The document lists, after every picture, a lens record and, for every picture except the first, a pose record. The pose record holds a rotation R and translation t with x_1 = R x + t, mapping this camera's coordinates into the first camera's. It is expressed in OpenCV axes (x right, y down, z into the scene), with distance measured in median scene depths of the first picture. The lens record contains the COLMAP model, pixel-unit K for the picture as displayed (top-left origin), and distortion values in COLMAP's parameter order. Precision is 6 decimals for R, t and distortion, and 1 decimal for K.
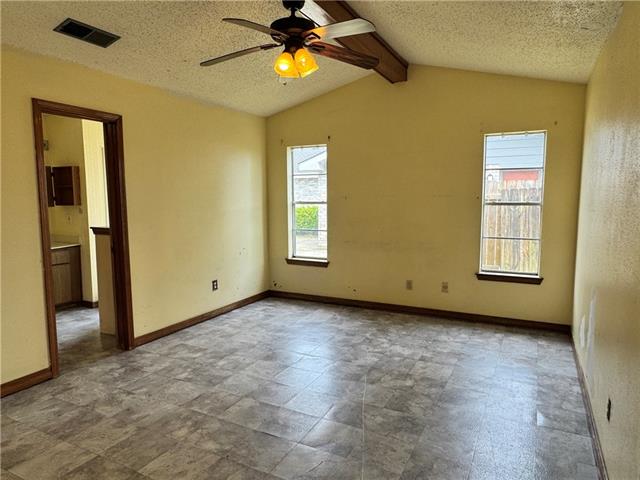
lens RADIAL K [[426.3, 0, 319.4], [0, 426.3, 240.7], [0, 0, 1]] dist [-0.009911, 0.004577]
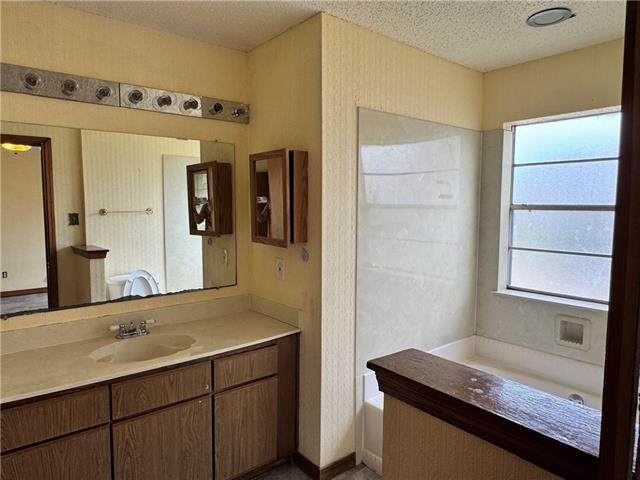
lens RADIAL K [[426.3, 0, 320.4], [0, 426.3, 238.2], [0, 0, 1]] dist [-0.009911, 0.004577]
pose [[0.916608, 0.041866, -0.397588, -0.377266], [-0.045167, 0.998979, 0.001065, -0.088515], [0.397227, 0.016981, 0.917563, 0.611211]]
